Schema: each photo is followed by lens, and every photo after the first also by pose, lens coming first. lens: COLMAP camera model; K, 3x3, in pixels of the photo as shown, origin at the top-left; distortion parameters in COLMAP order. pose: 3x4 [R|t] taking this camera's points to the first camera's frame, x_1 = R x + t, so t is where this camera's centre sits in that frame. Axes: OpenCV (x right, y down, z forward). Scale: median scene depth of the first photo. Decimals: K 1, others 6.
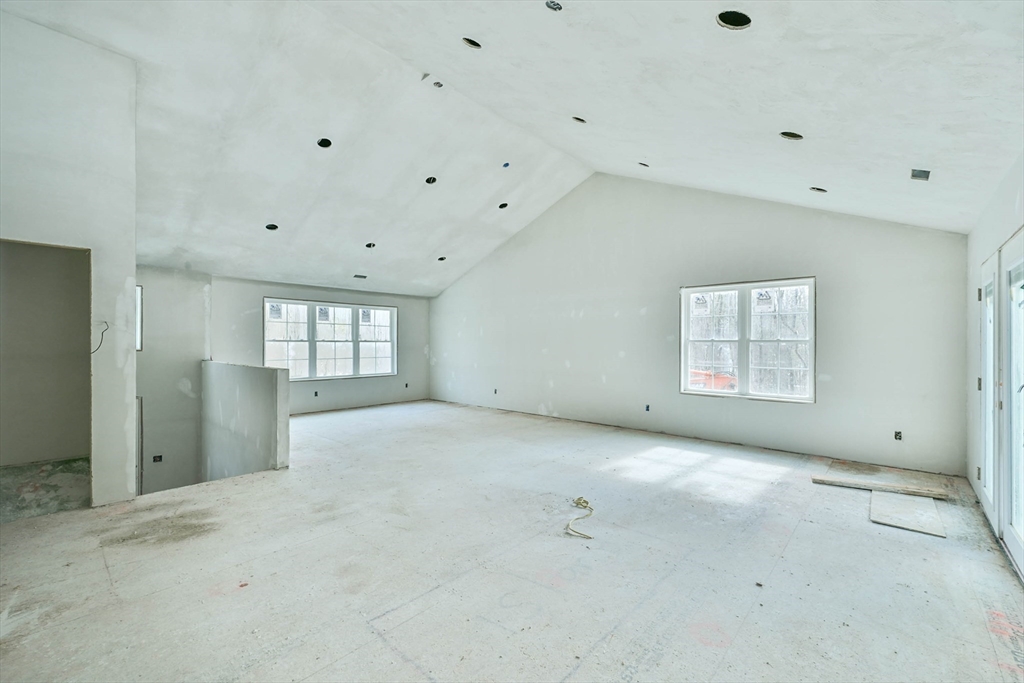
lens RADIAL K [[425.7, 0, 518.0], [0, 425.7, 343.3], [0, 0, 1]] dist [-0.001926, -0.000142]
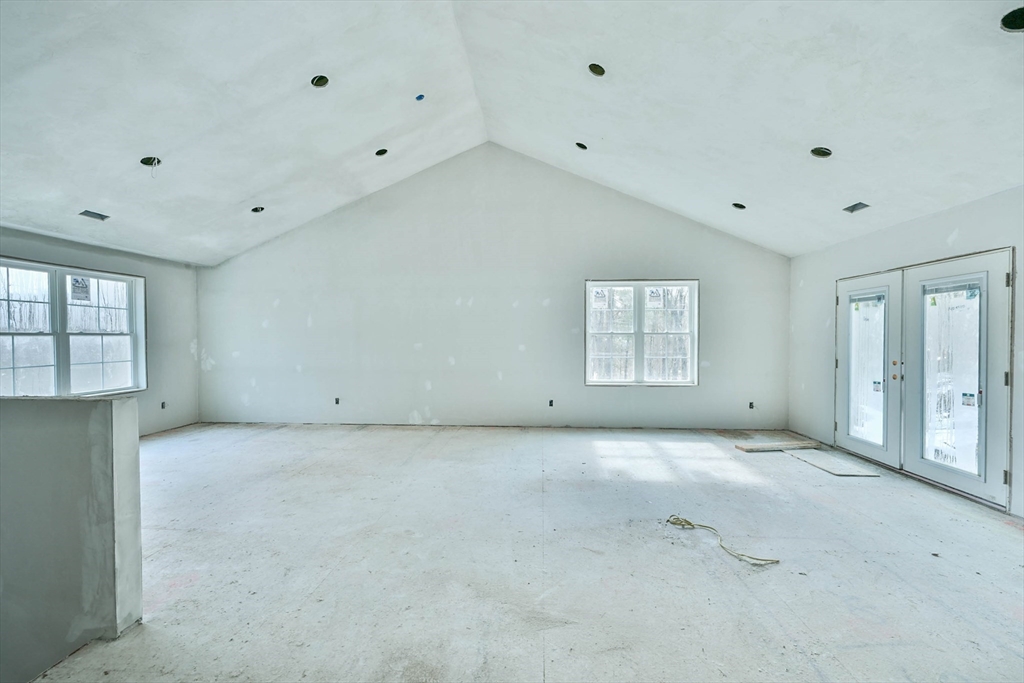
lens RADIAL K [[425.7, 0, 518.0], [0, 425.7, 343.3], [0, 0, 1]] dist [-0.001926, -0.000142]
pose [[0.788668, -0.014041, 0.614659, -0.307175], [0.003630, 0.999828, 0.018182, -0.000983], [-0.614809, -0.012108, 0.788583, 0.258888]]
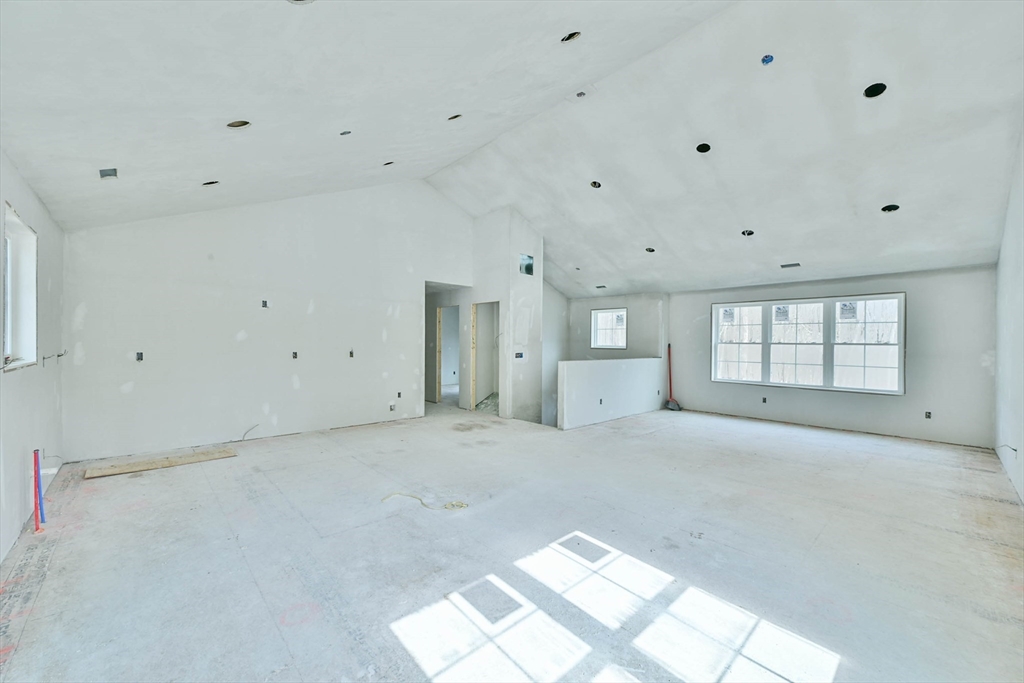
lens RADIAL K [[406.8, 0, 513.1], [0, 406.8, 333.4], [0, 0, 1]] dist [0.000922, 0.000134]
pose [[-0.100332, -0.025858, -0.994618, 0.522278], [-0.010292, 0.999636, -0.024950, 0.000772], [0.994901, 0.007733, -0.100562, 0.594795]]
